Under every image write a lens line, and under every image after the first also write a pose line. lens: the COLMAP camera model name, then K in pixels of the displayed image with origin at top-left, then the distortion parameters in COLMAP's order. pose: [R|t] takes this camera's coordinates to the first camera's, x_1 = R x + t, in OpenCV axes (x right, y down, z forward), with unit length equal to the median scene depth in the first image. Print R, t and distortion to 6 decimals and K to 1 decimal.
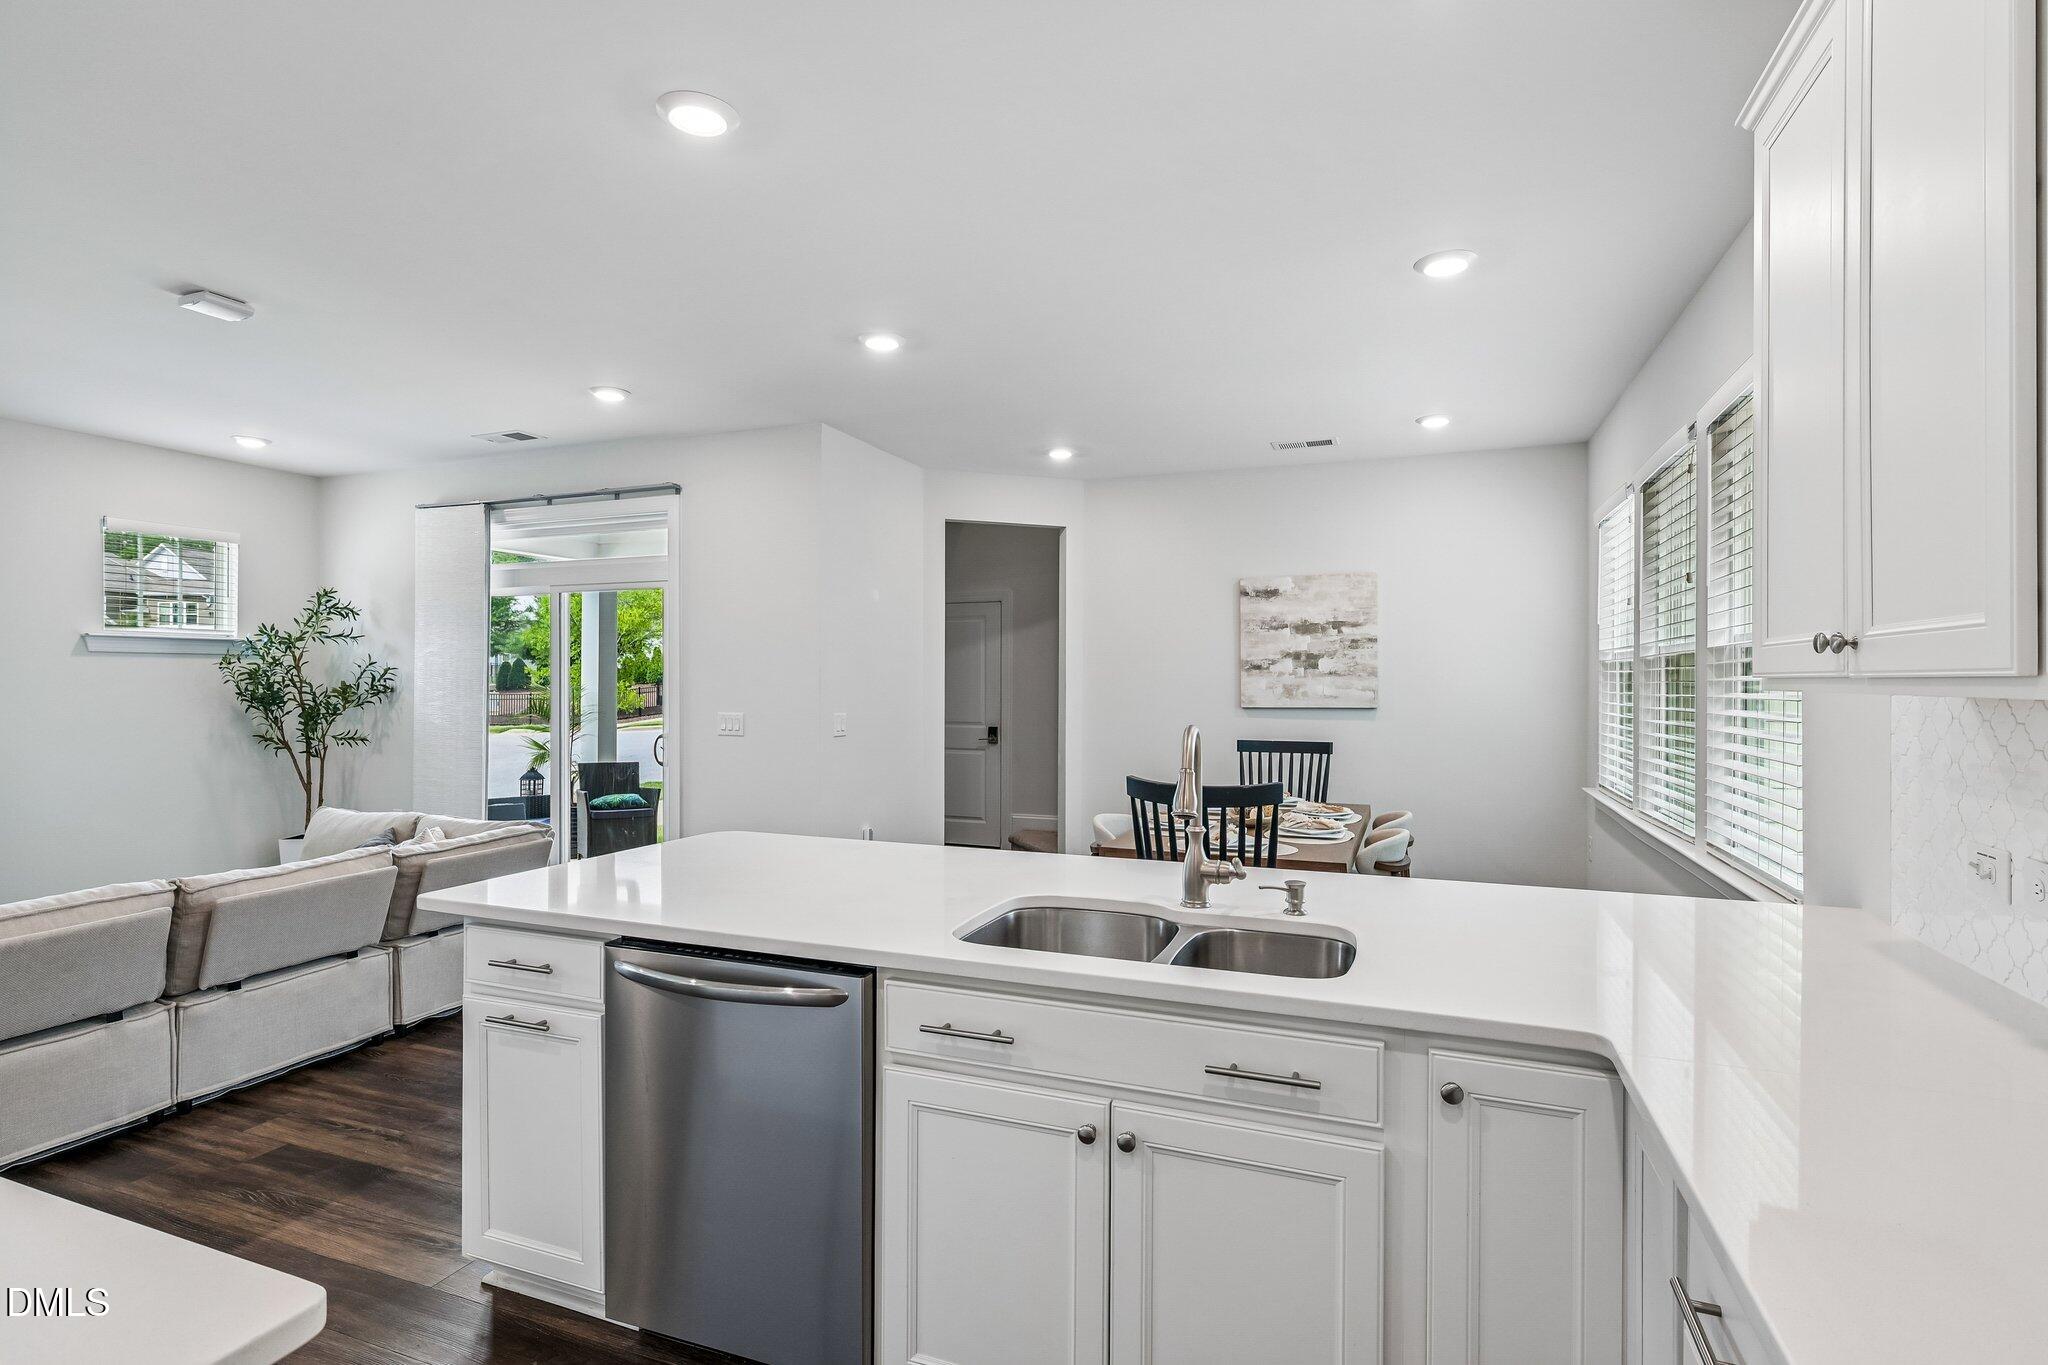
lens RADIAL K [[1006.4, 0, 1023.6], [0, 1006.4, 670.7], [0, 0, 1]] dist [0.004601, 0.000905]
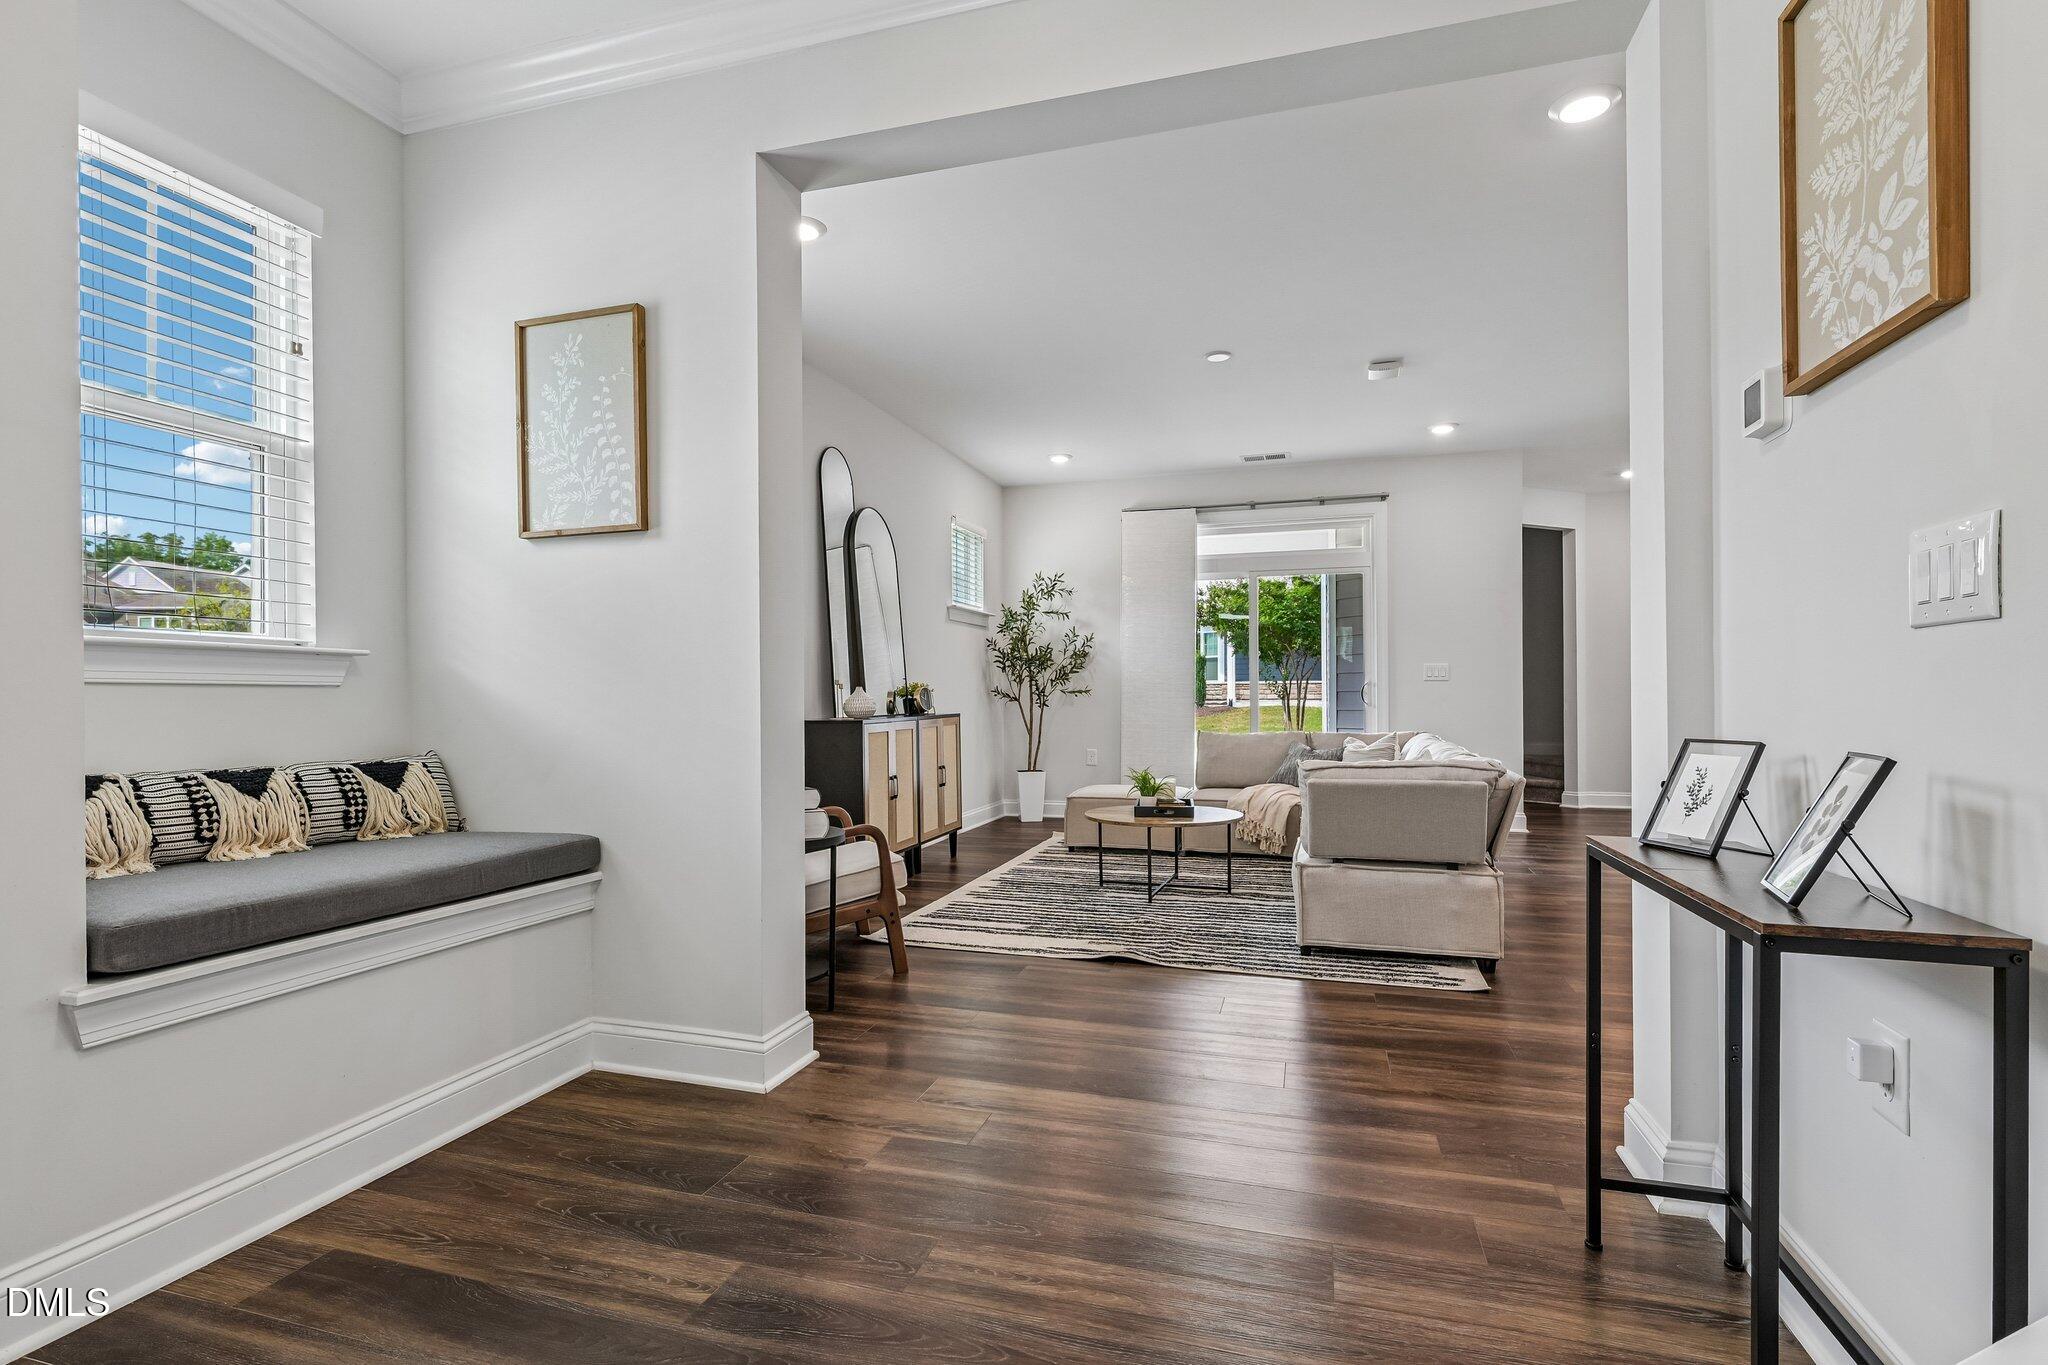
lens RADIAL K [[1006.4, 0, 1015.3], [0, 1006.4, 686.9], [0, 0, 1]] dist [0.004601, 0.000905]
pose [[0.997180, -0.007705, 0.074657, -0.857831], [0.007679, 0.999970, 0.000637, 0.060633], [-0.074660, -0.000062, 0.997209, -0.269042]]
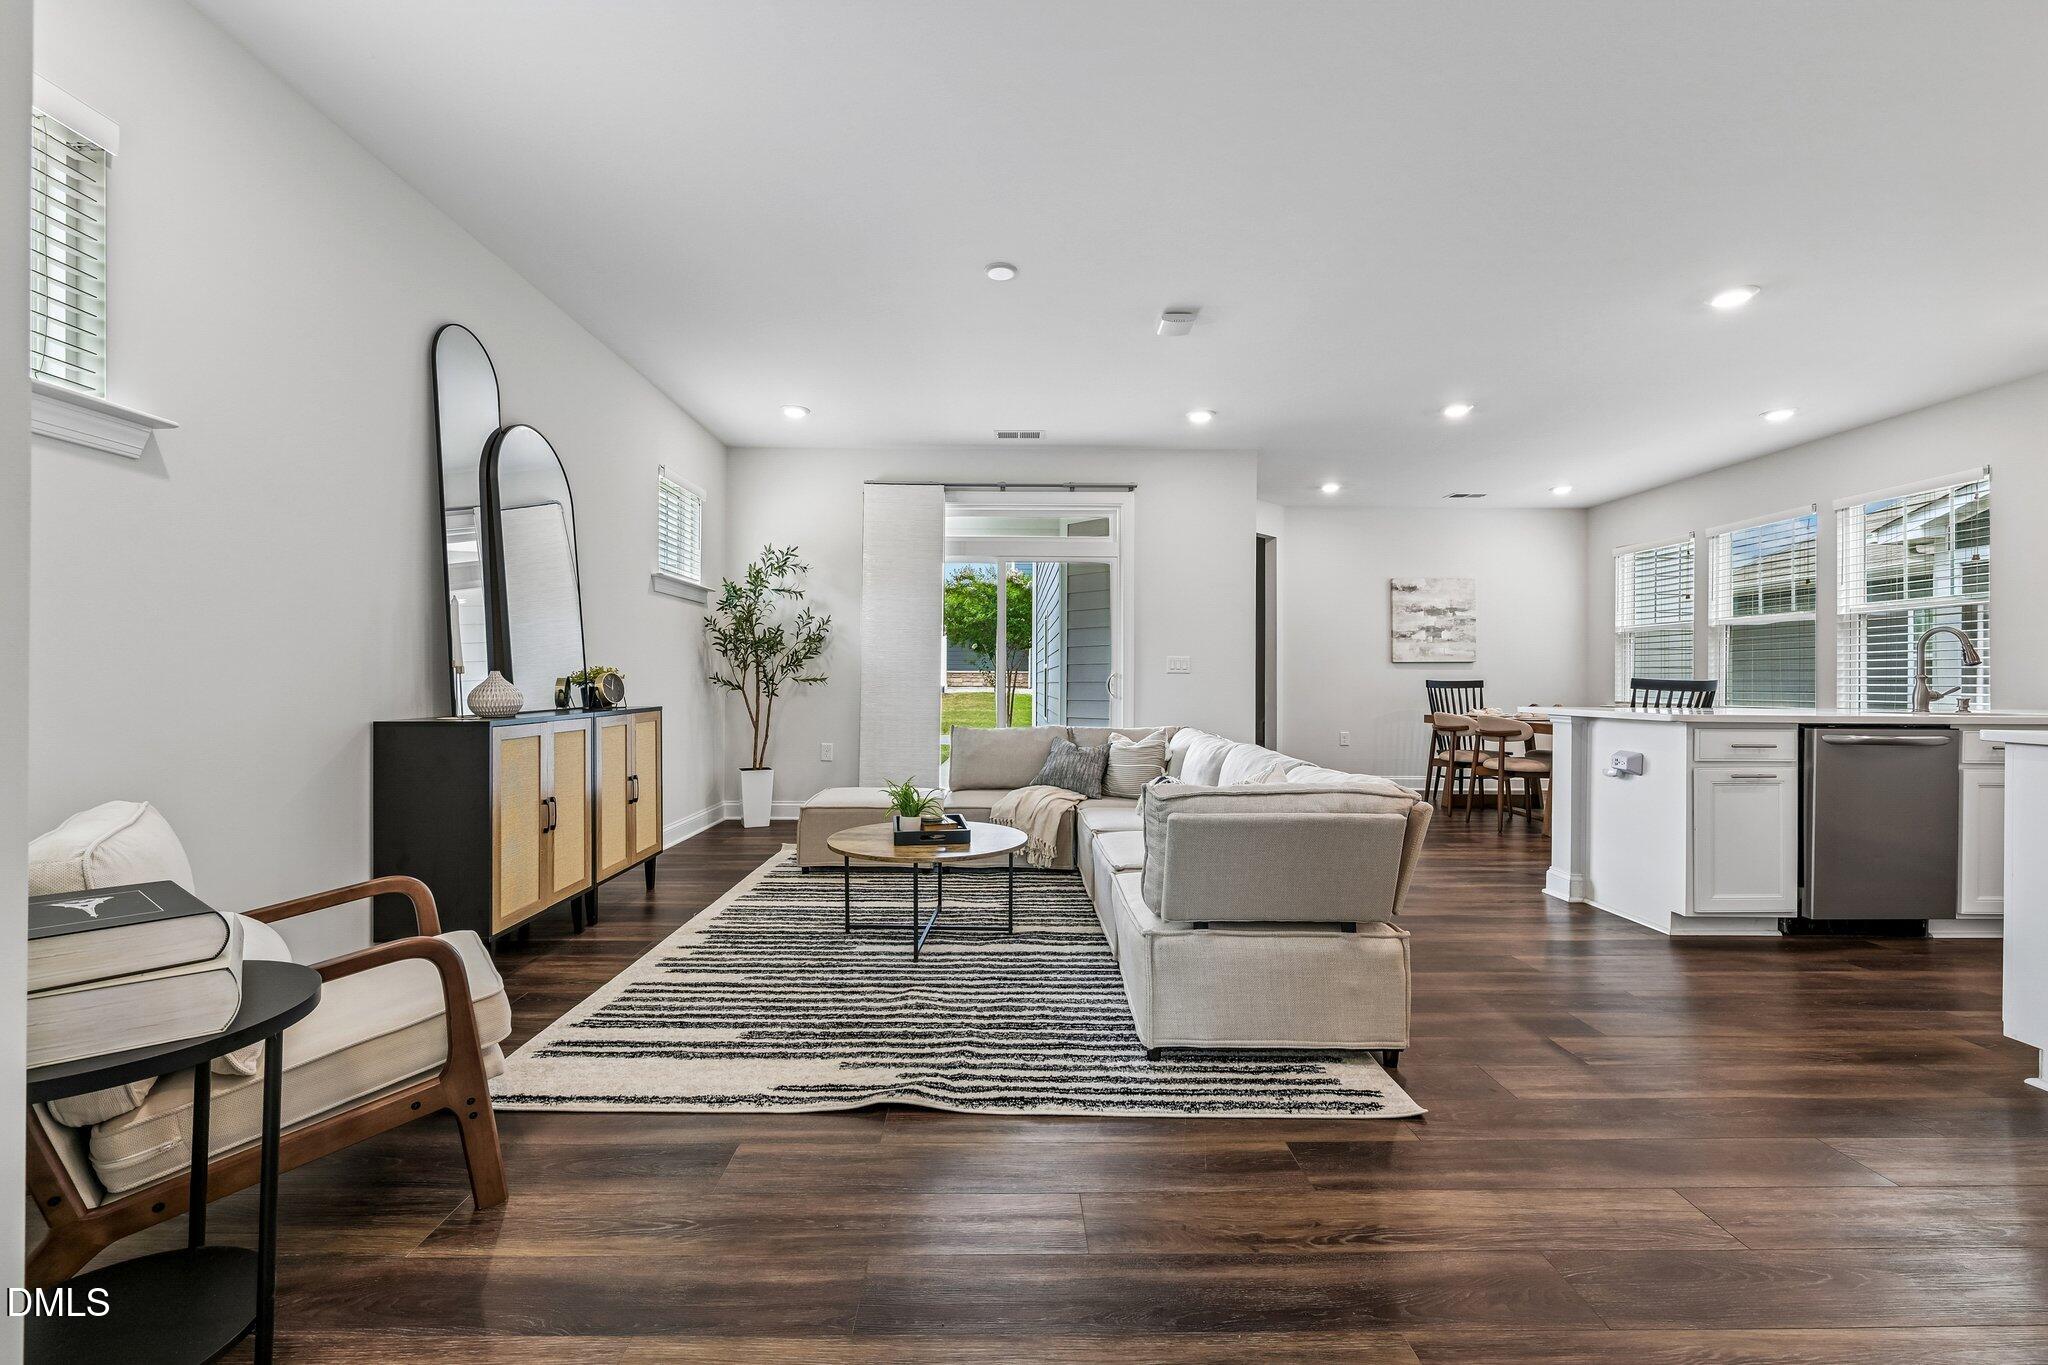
lens RADIAL K [[844.1, 0, 1020.2], [0, 844.1, 683.8], [0, 0, 1]] dist [0.005175, 0.000282]
pose [[0.925477, 0.001190, 0.378801, -0.828113], [-0.006175, 0.999910, 0.011944, 0.059634], [-0.378753, -0.013393, 0.925401, 0.023878]]
